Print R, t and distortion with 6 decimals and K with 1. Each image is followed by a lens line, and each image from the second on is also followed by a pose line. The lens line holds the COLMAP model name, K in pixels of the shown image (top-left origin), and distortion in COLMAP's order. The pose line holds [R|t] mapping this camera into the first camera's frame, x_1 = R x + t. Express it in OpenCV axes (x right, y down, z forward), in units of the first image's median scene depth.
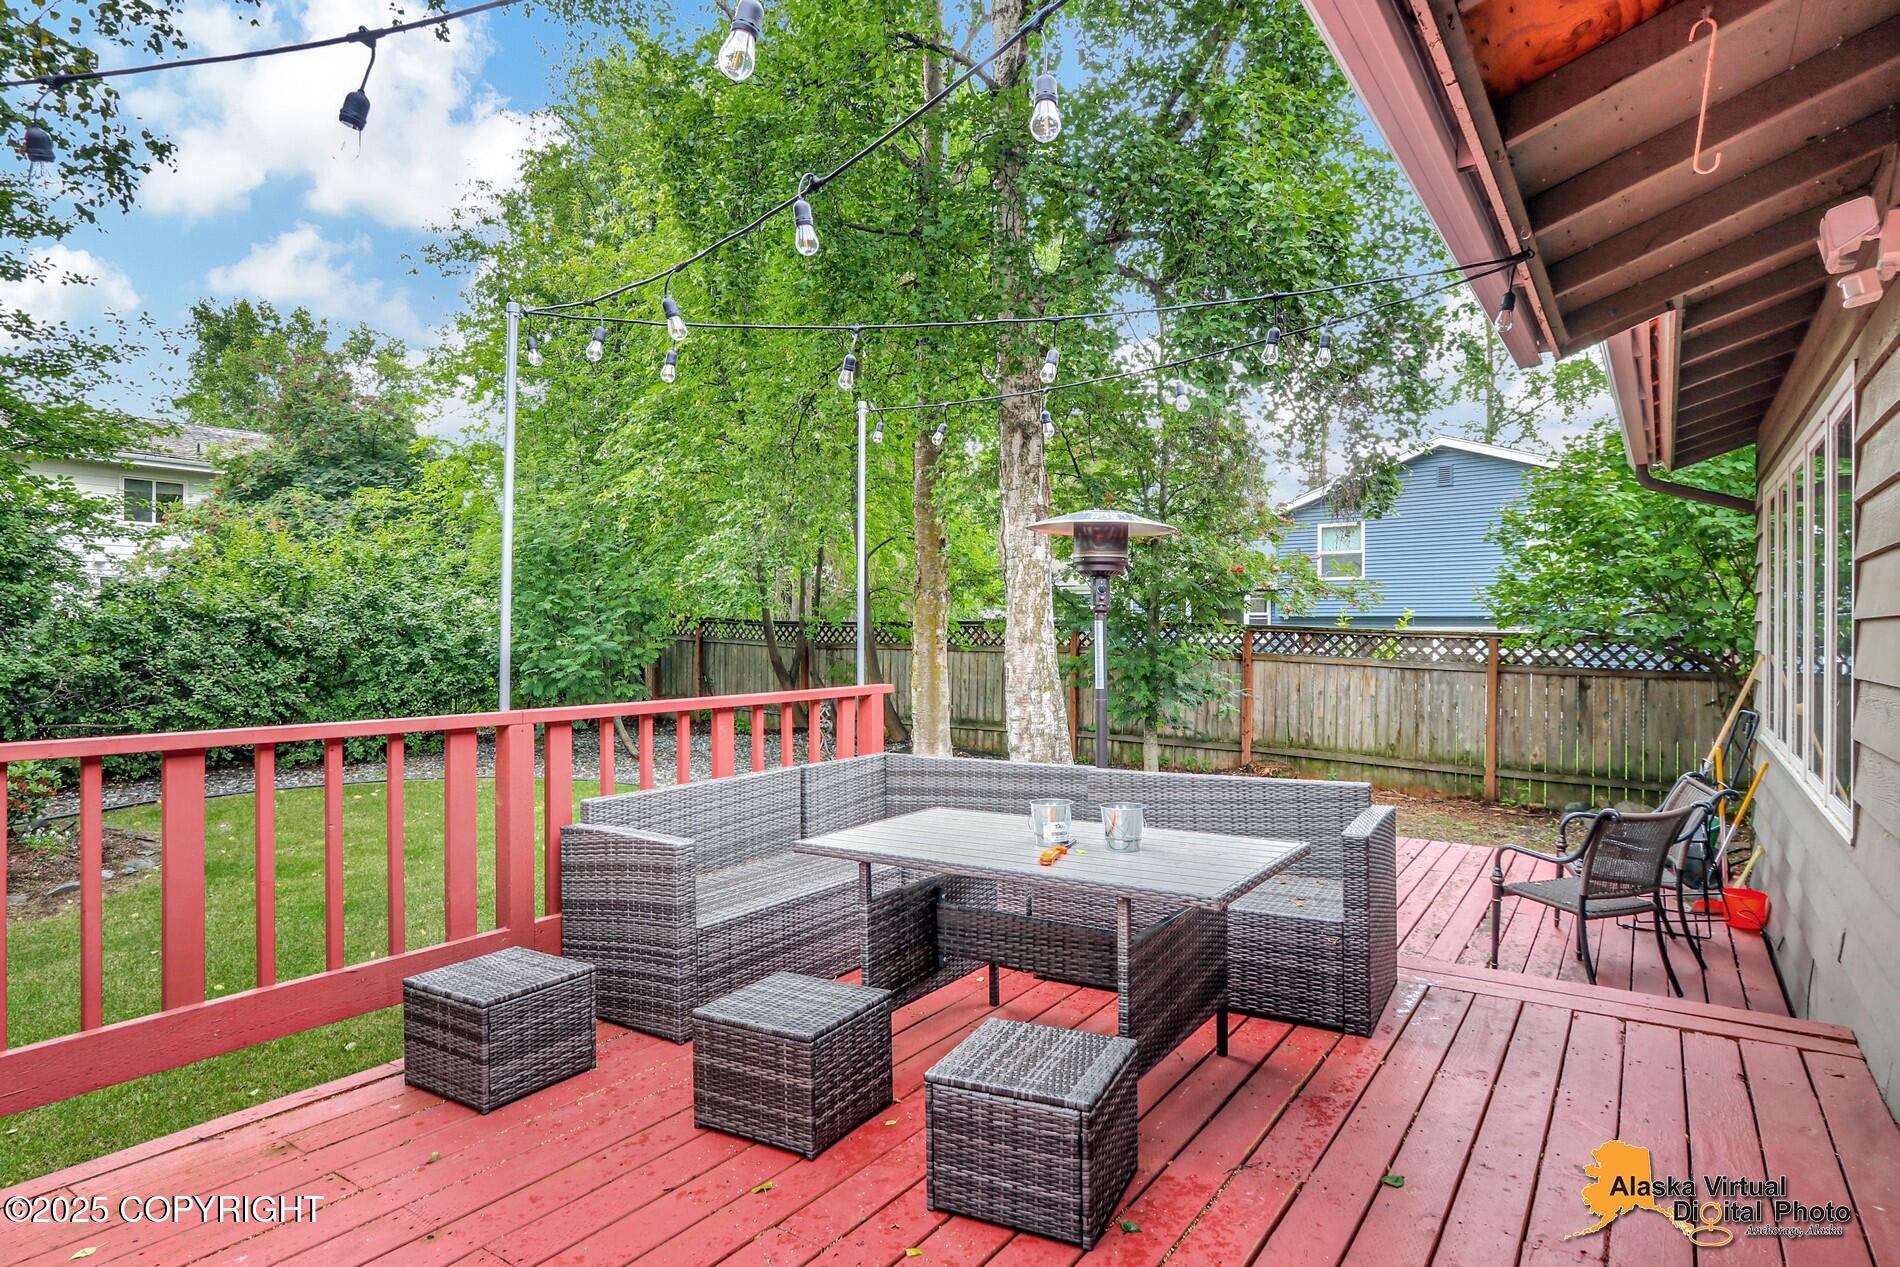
lens RADIAL K [[1021.4, 0, 943.6], [0, 1021.4, 631.4], [0, 0, 1]] dist [-0.014681, 0.000385]
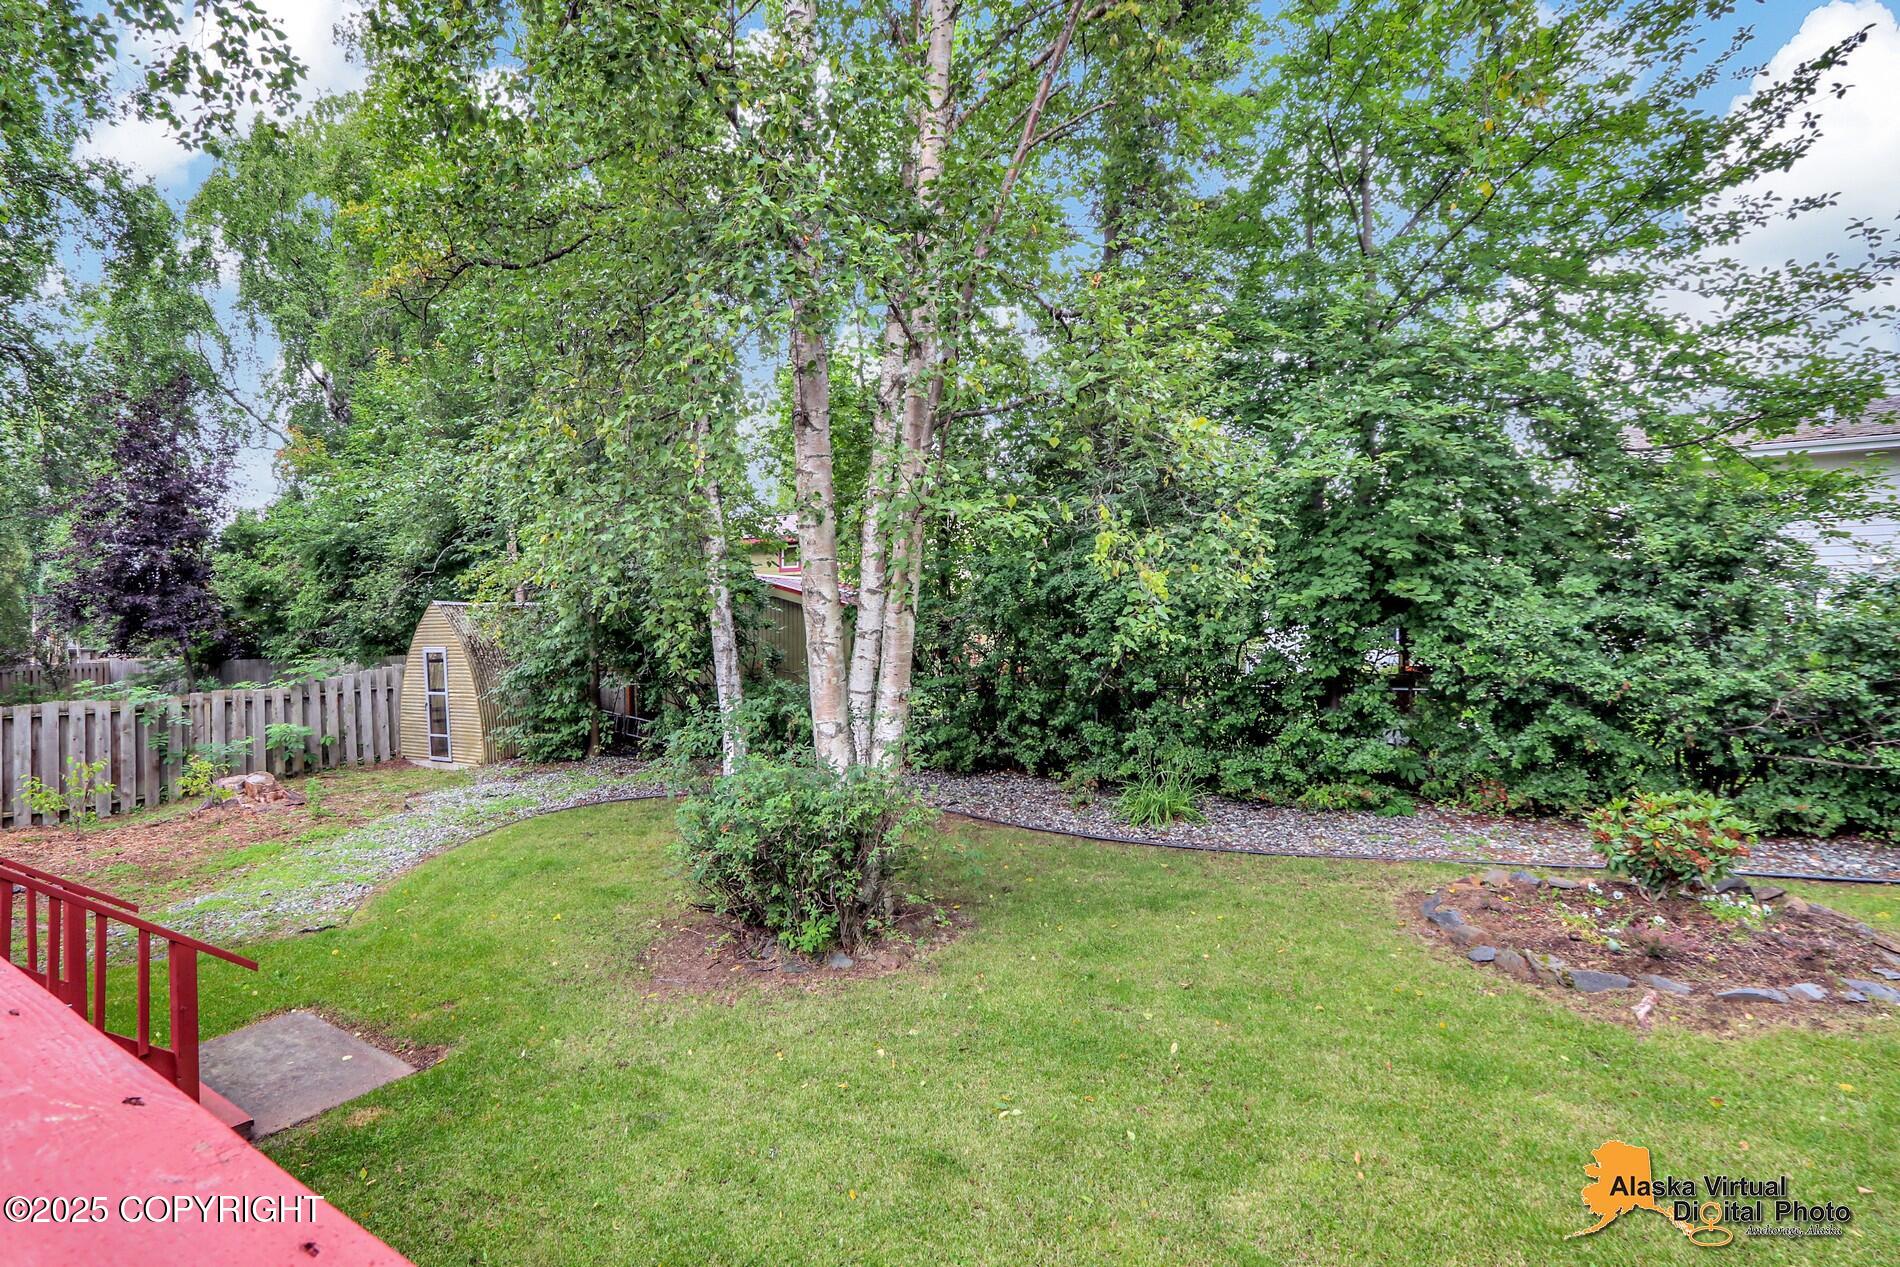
lens RADIAL K [[885.4, 0, 931.1], [0, 885.4, 634.6], [0, 0, 1]] dist [0.000804, 0.000348]
pose [[0.035954, -0.007046, -0.999329, -0.191370], [-0.005223, 0.999960, -0.007239, 0.004132], [0.999340, 0.005480, 0.035915, 0.294067]]
